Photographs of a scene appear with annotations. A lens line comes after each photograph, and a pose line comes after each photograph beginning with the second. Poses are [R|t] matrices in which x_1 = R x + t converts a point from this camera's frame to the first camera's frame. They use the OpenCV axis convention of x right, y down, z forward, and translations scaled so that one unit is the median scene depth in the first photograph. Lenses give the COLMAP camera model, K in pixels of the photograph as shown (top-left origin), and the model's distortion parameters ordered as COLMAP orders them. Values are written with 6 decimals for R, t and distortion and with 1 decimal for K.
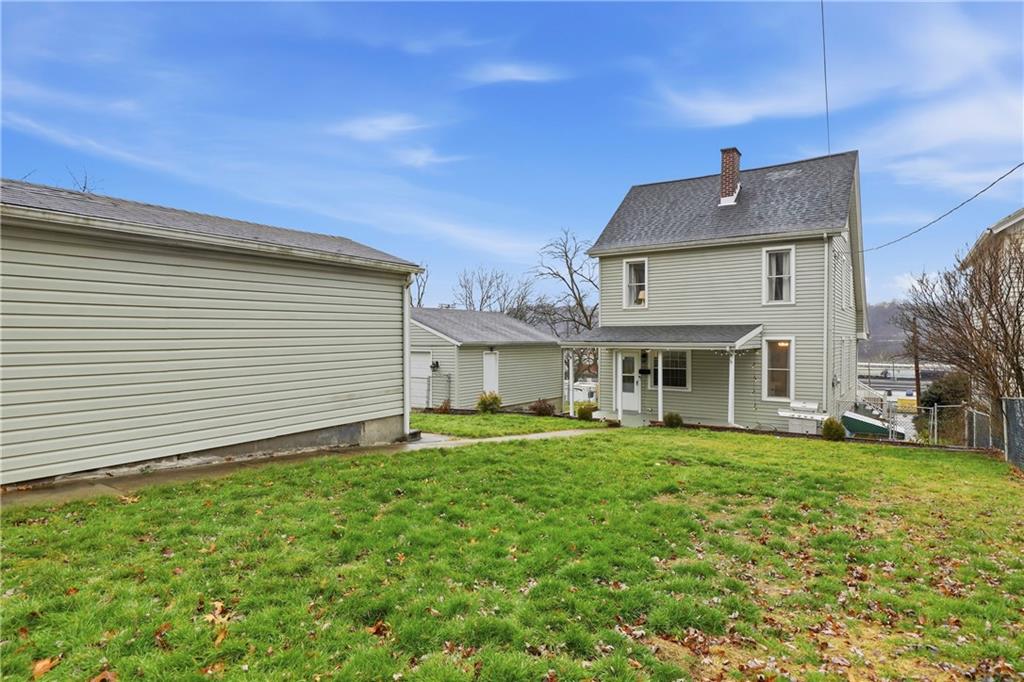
lens RADIAL K [[562.0, 0, 512.0], [0, 562.0, 341.0], [0, 0, 1]] dist [-0.000932, -0.000315]
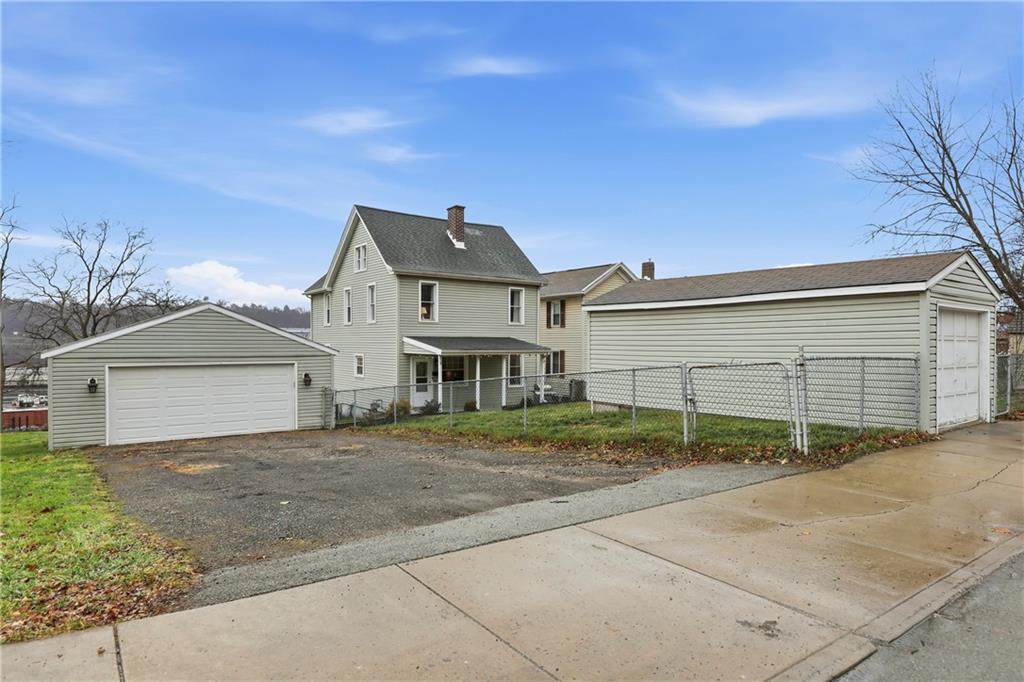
lens RADIAL K [[606.8, 0, 512.0], [0, 606.8, 341.0], [0, 0, 1]] dist [0.003135, -0.000170]
pose [[0.314595, 0.007865, 0.949193, -0.977608], [0.007058, 0.999919, -0.010624, -0.001980], [-0.949200, 0.010042, 0.314514, 0.418765]]
